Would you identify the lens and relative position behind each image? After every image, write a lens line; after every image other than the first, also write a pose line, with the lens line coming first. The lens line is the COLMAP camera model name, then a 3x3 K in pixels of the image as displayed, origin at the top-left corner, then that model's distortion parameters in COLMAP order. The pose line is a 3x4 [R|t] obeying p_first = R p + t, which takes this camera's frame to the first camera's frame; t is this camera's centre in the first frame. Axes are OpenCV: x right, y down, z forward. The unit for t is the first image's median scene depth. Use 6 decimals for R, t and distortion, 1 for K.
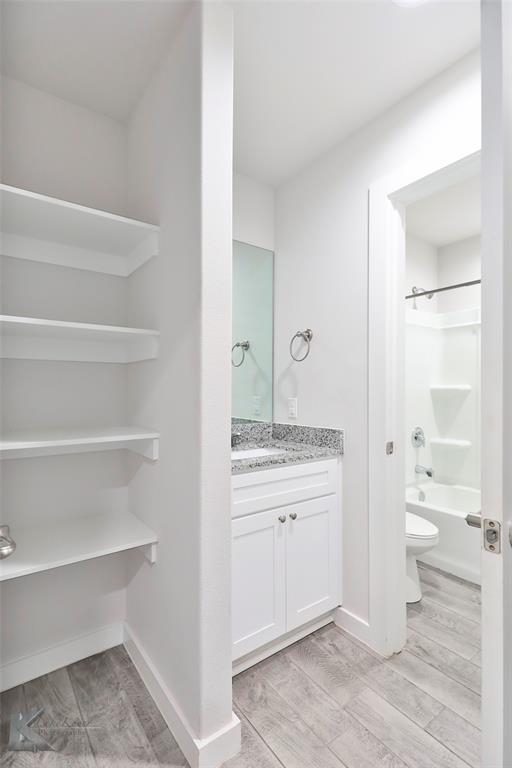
lens RADIAL K [[360.5, 0, 250.0], [0, 360.5, 389.6], [0, 0, 1]] dist [0.018158, 0.000229]
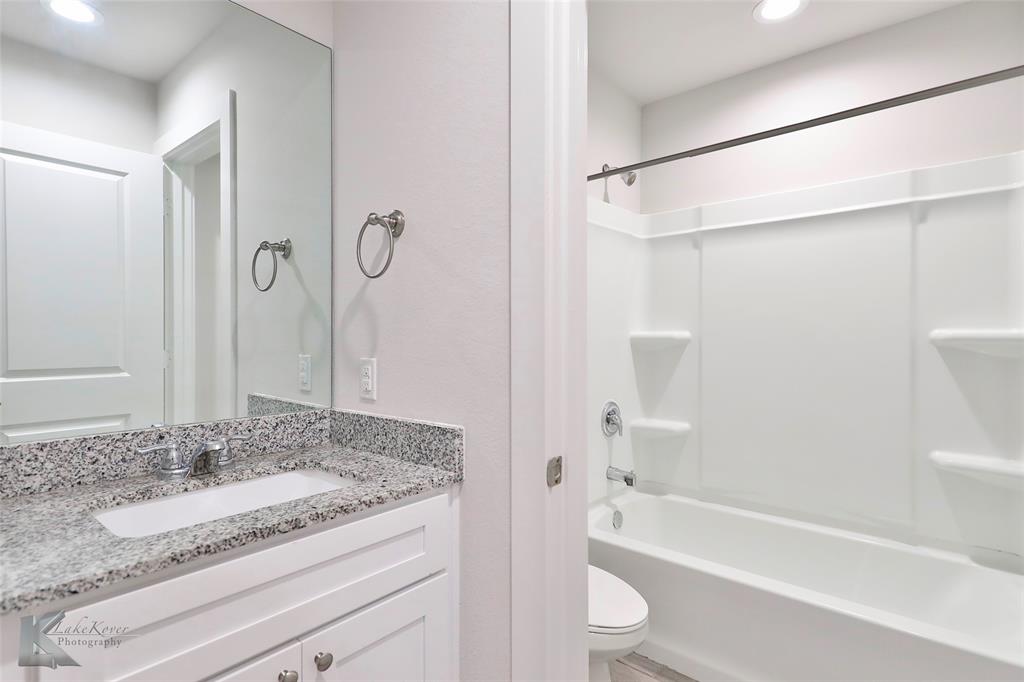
lens RADIAL K [[517.9, 0, 514.5], [0, 517.9, 337.8], [0, 0, 1]] dist [0.007562, 0.000644]
pose [[0.968628, -0.001434, 0.248513, 0.130168], [0.001333, 0.999999, 0.000577, -0.002591], [-0.248513, -0.000228, 0.968628, 0.284131]]
